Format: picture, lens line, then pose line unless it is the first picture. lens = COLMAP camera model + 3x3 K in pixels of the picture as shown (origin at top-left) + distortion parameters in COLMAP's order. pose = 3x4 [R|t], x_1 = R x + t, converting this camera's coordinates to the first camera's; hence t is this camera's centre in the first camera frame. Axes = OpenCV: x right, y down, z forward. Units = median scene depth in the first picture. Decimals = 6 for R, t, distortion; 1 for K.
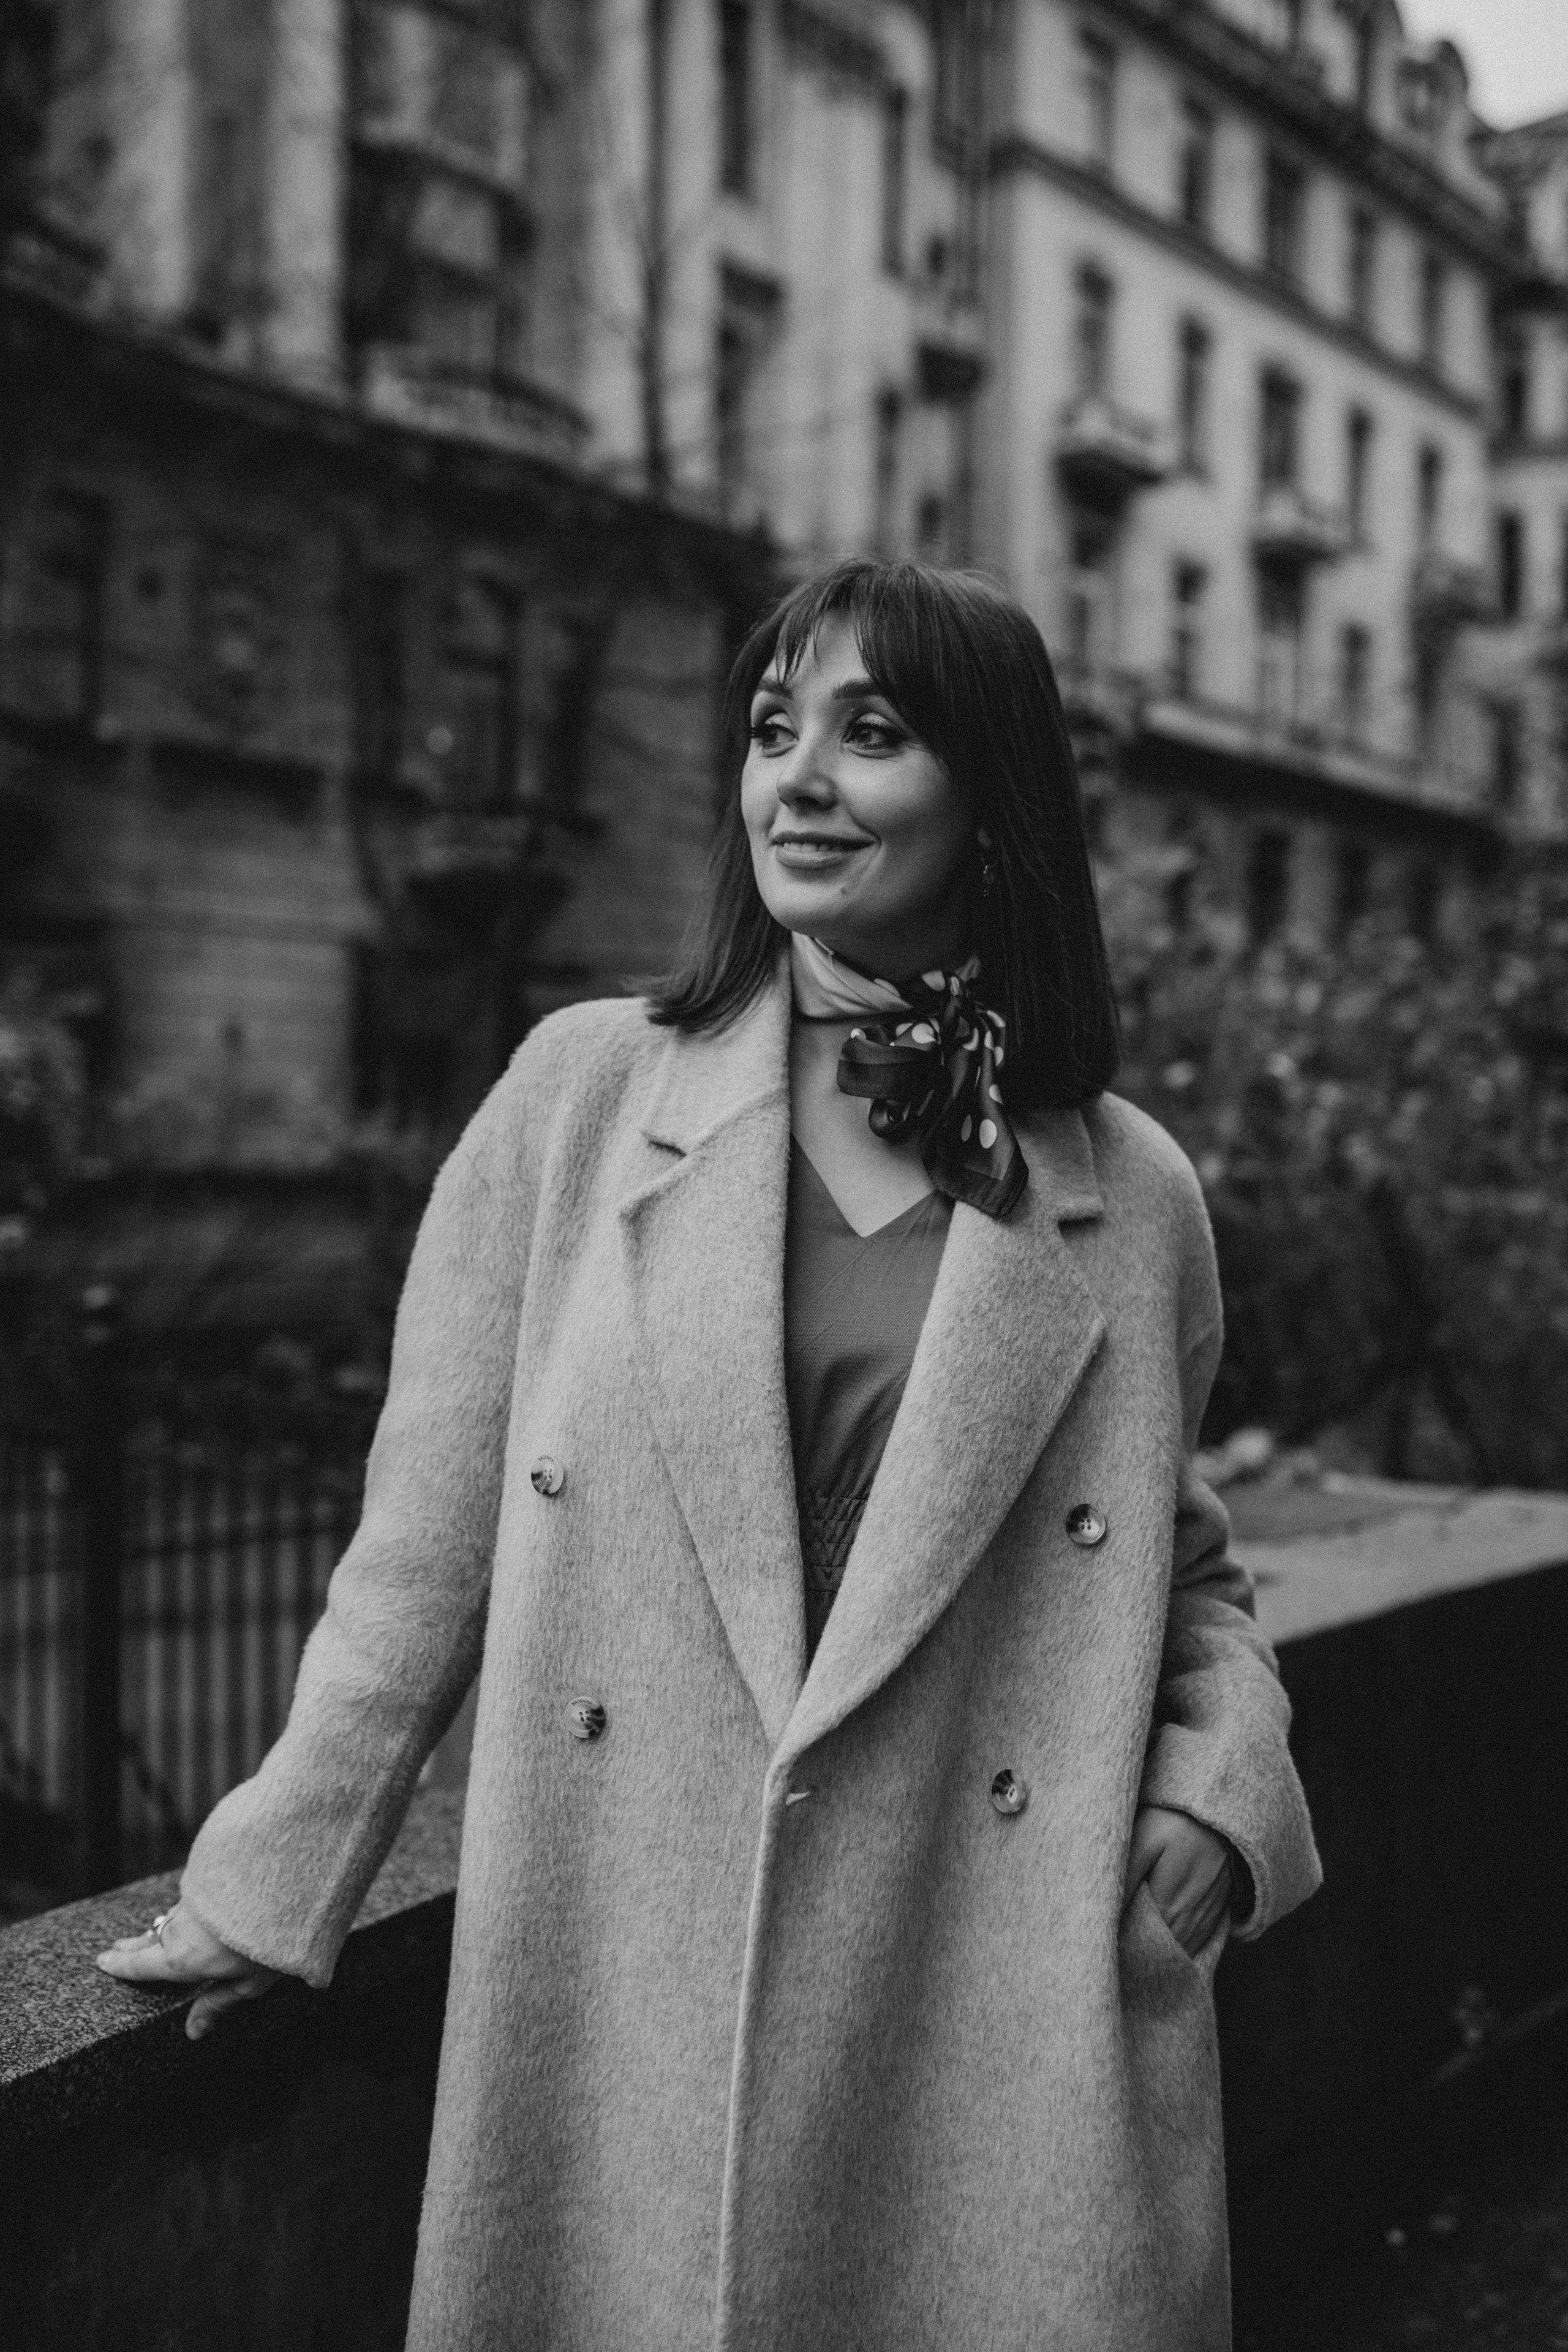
lens RADIAL K [[2250.4, 0, 779.7], [0, 2250.4, 1169.8], [0, 0, 1]] dist [-0.061642, 0.085298]
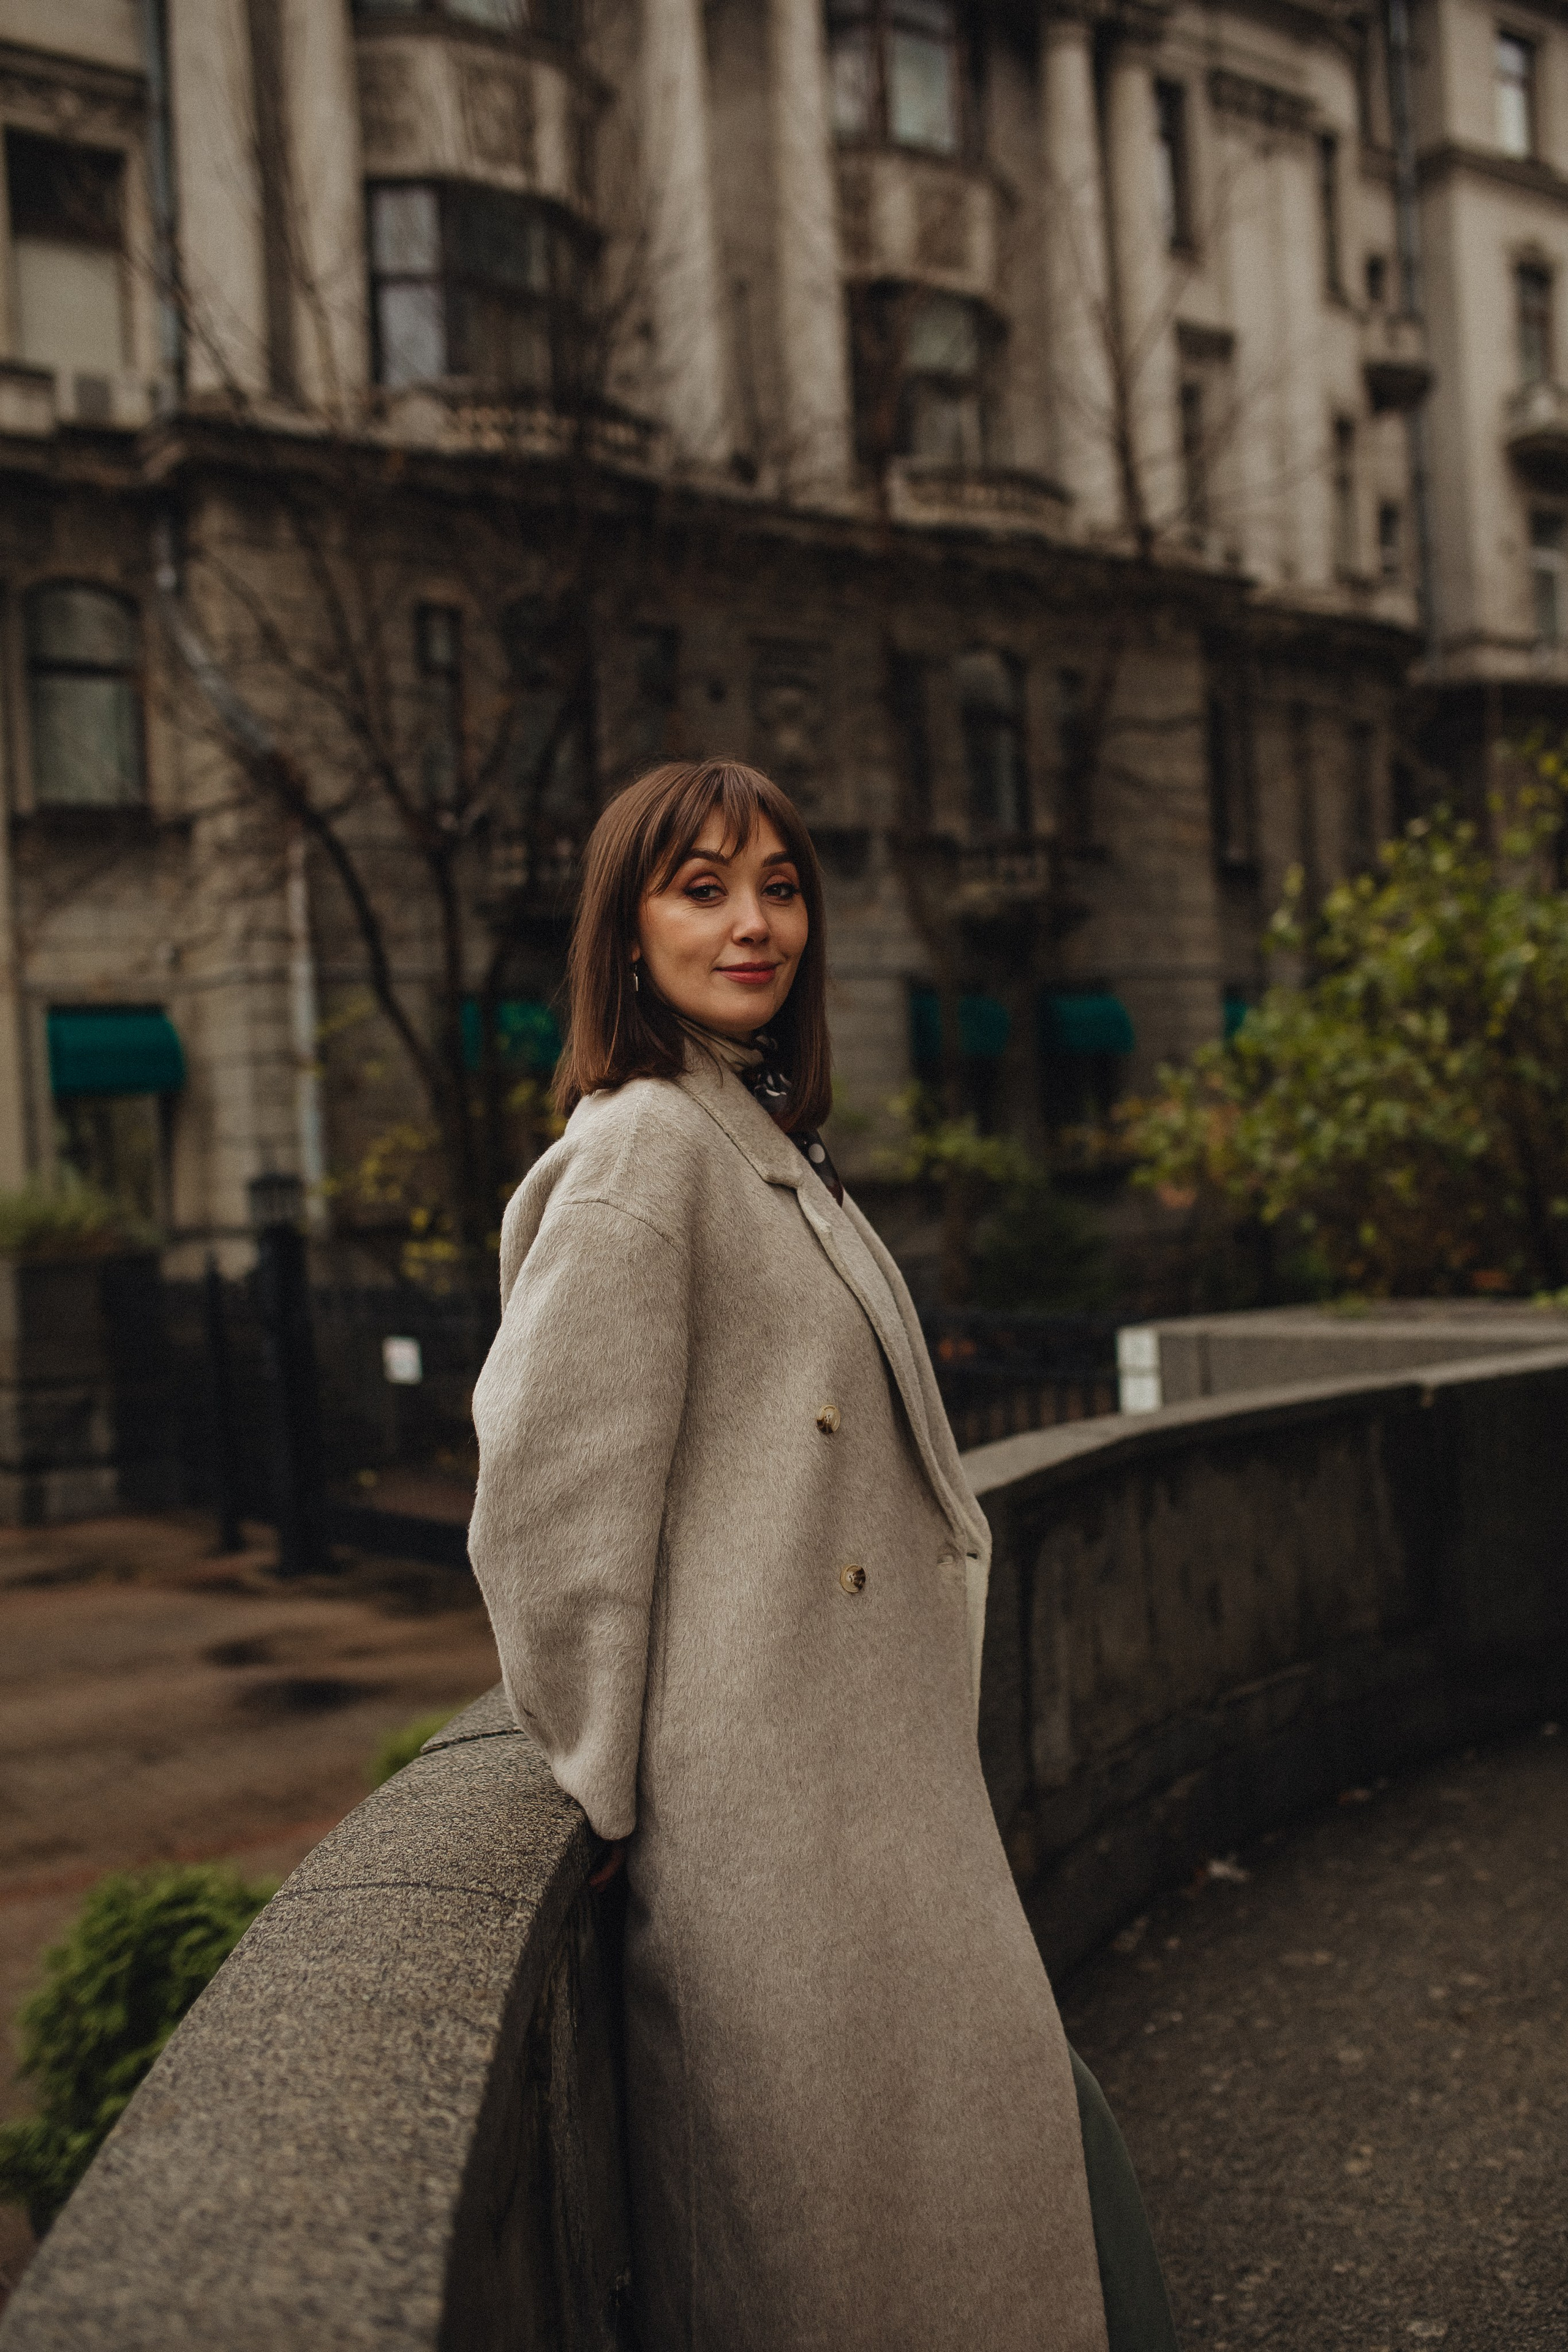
lens RADIAL K [[2267.0, 0, 790.9], [0, 2267.0, 1176.2], [0, 0, 1]] dist [-0.058600, 0.090405]
pose [[0.974939, -0.074176, -0.209744, -0.010957], [0.074836, 0.997184, -0.004799, 0.001171], [0.209510, -0.011018, 0.977745, -0.137378]]
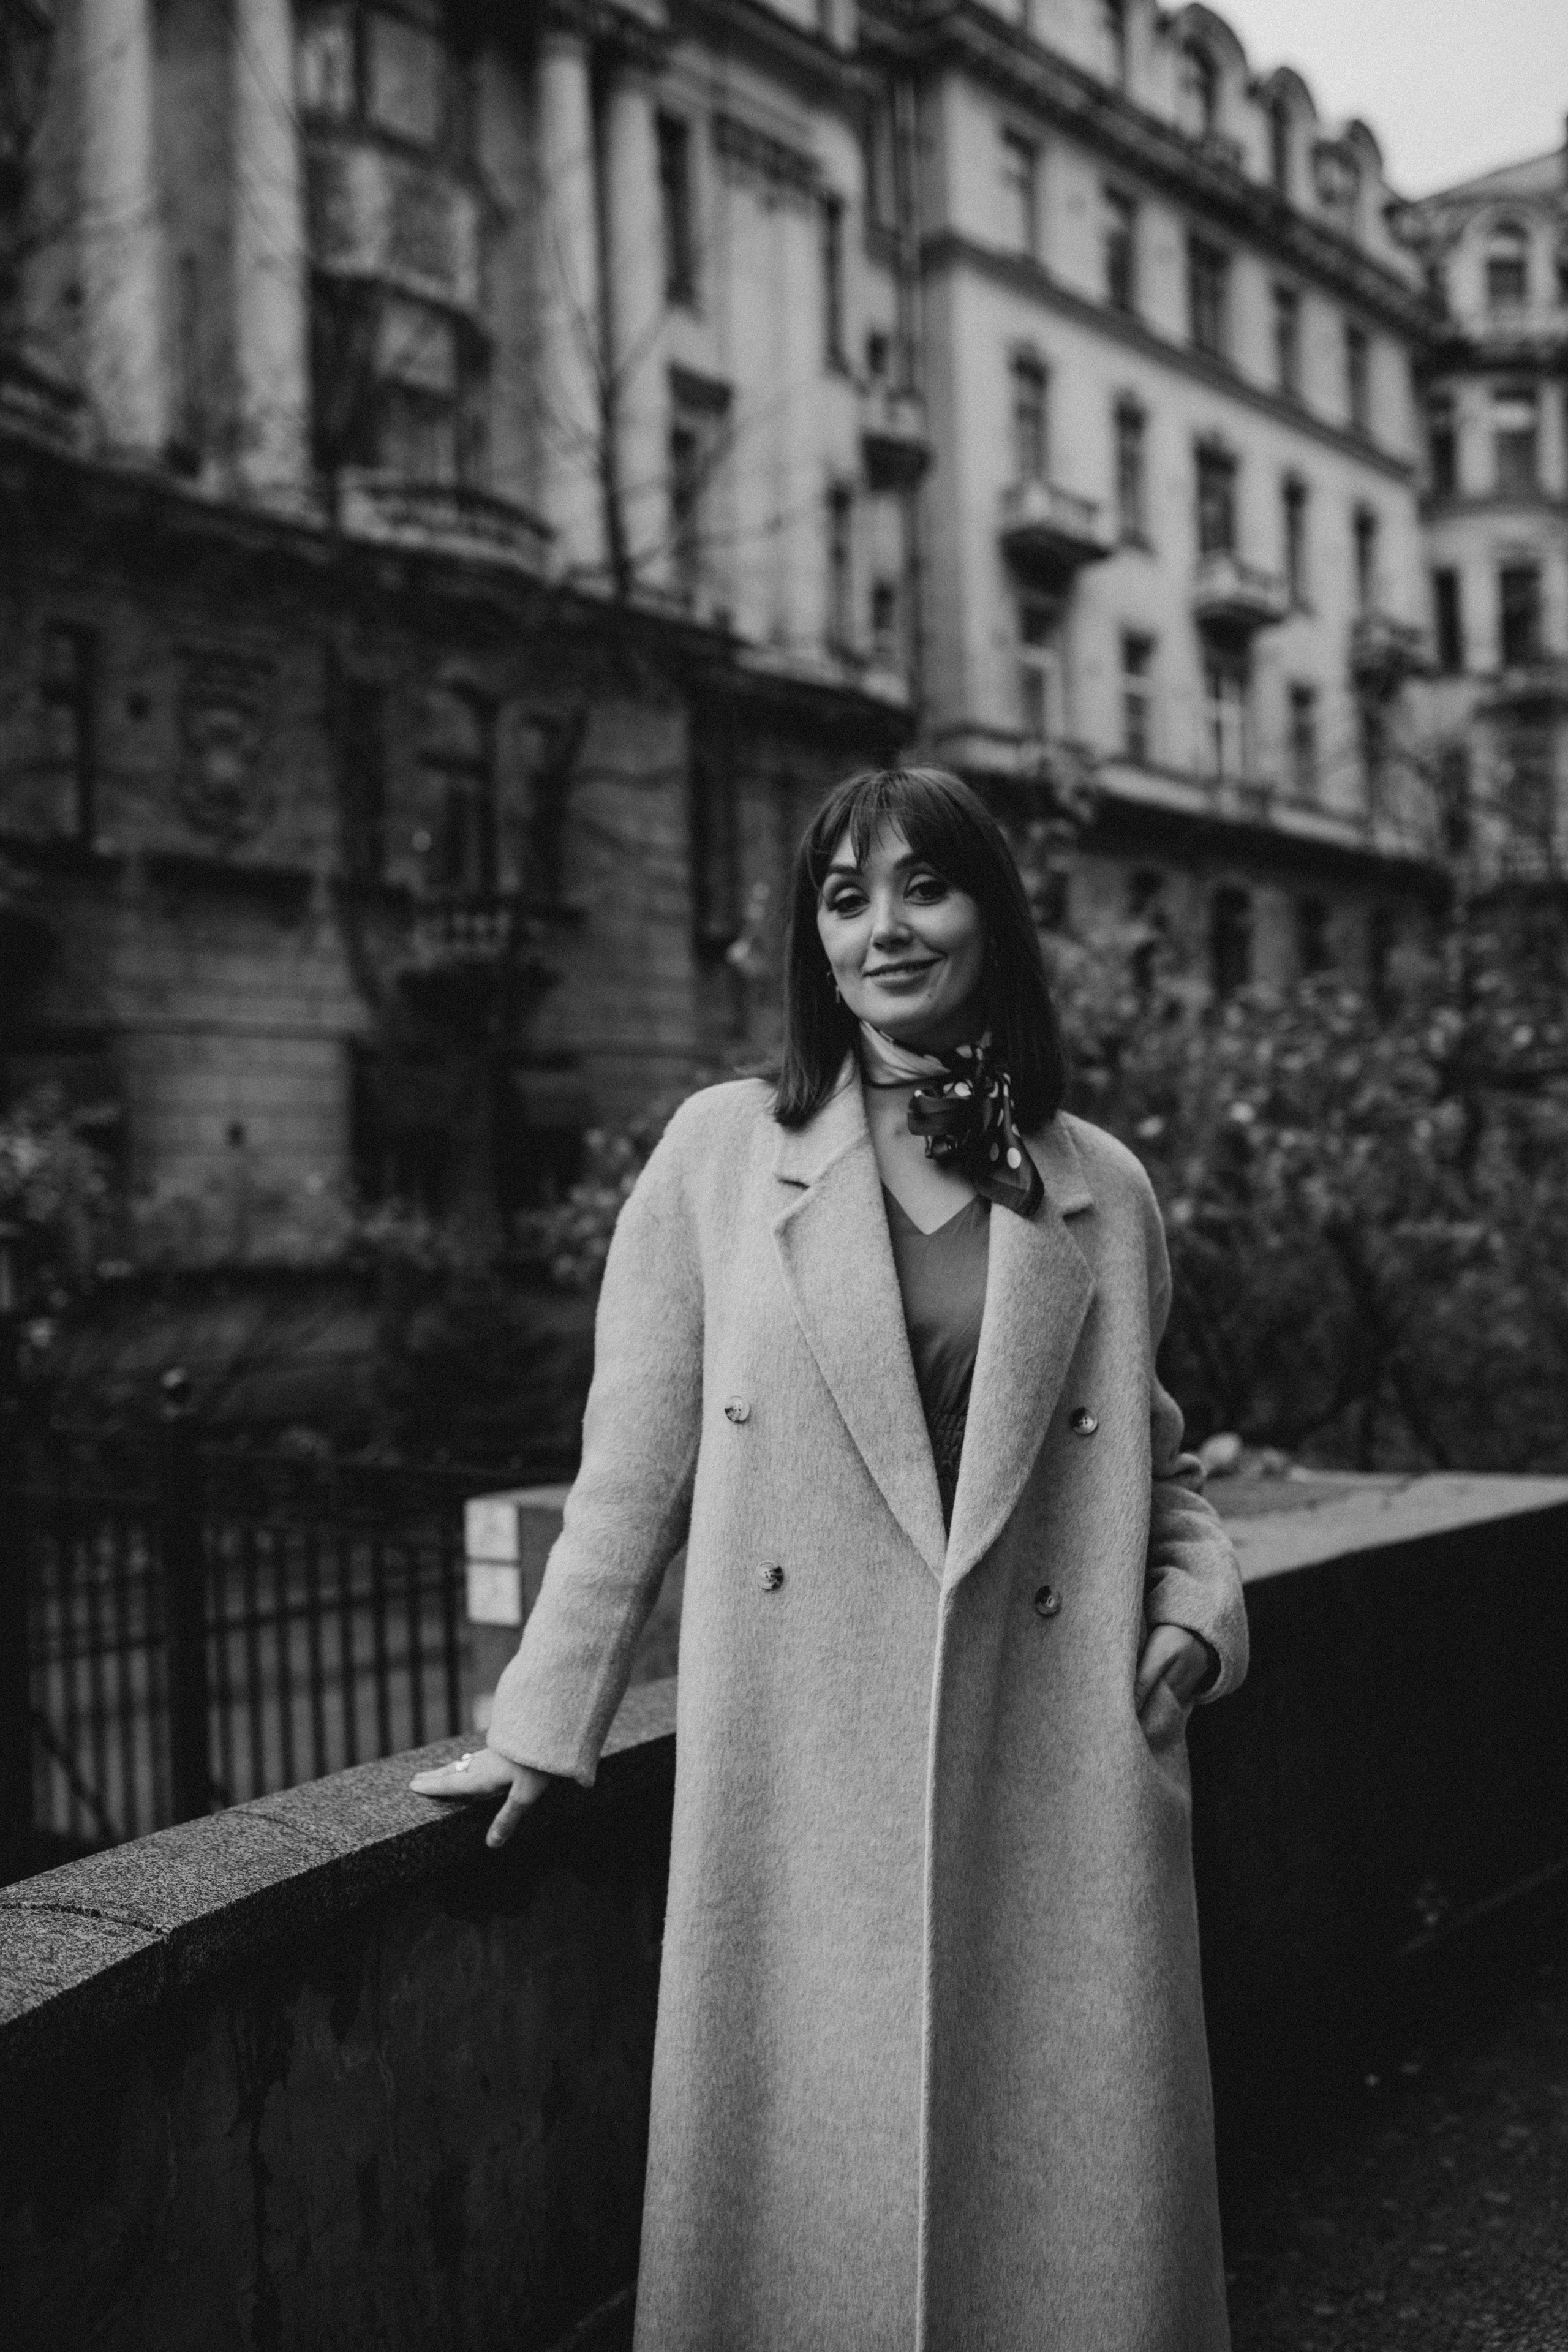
lens RADIAL K [[2246.5, 0, 780.9], [0, 2246.5, 1174.8], [0, 0, 1]] dist [-0.061955, 0.091350]
pose [[0.998739, -0.049178, 0.010079, -0.004409], [0.049465, 0.998308, -0.030566, 0.001612], [-0.008559, 0.031026, 0.999482, -0.028397]]
